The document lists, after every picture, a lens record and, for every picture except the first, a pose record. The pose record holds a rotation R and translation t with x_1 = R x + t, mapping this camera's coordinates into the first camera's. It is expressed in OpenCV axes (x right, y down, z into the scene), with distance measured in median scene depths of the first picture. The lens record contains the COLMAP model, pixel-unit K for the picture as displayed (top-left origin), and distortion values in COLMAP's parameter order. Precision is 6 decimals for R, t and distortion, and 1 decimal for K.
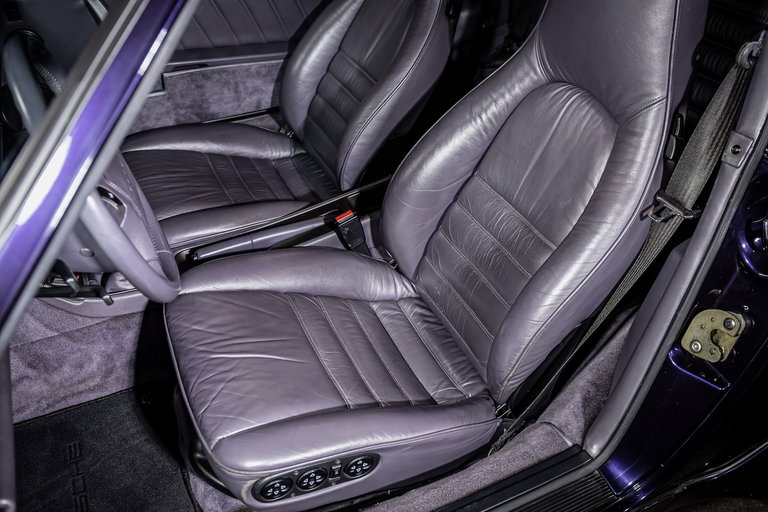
lens RADIAL K [[686.1, 0, 387.6], [0, 686.1, 254.1], [0, 0, 1]] dist [-0.018115, -0.006078]
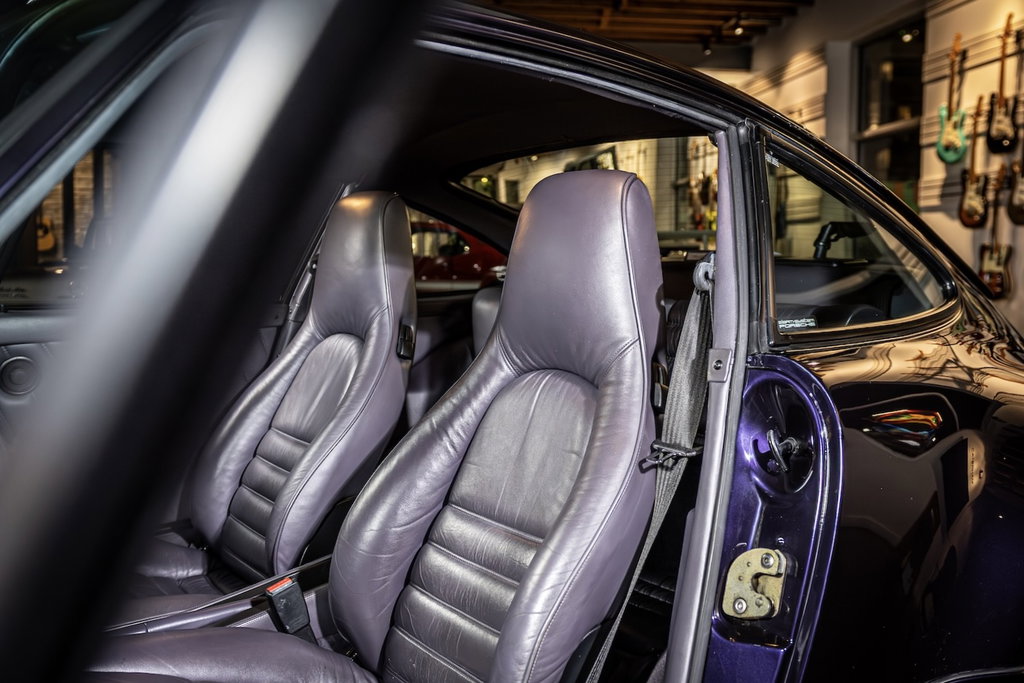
lens RADIAL K [[914.8, 0, 516.8], [0, 914.8, 338.9], [0, 0, 1]] dist [-0.018115, -0.006078]
pose [[0.977723, -0.044119, 0.205209, -0.003051], [0.144199, 0.851610, -0.503951, 0.251854], [-0.152524, 0.522315, 0.839001, -0.005591]]
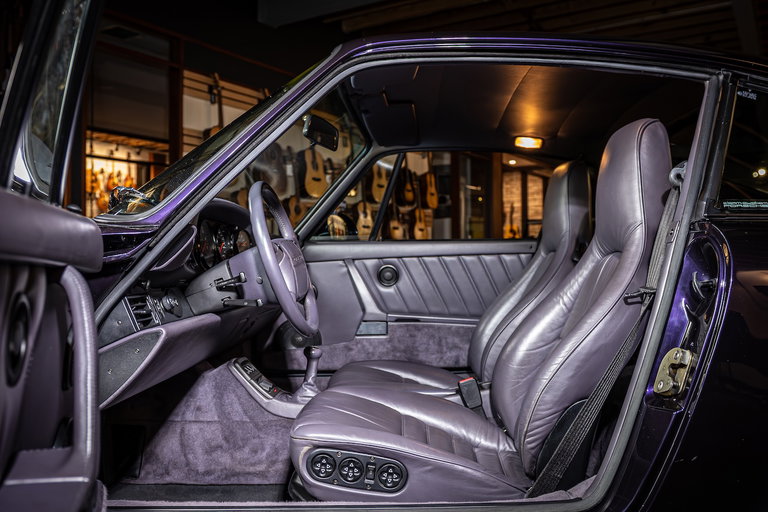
lens RADIAL K [[686.1, 0, 387.6], [0, 686.1, 254.1], [0, 0, 1]] dist [-0.018115, -0.006078]
pose [[0.889298, -0.034263, -0.456043, 0.399077], [-0.248988, 0.800168, -0.545652, 0.492347], [0.383606, 0.598796, 0.703057, -0.101577]]
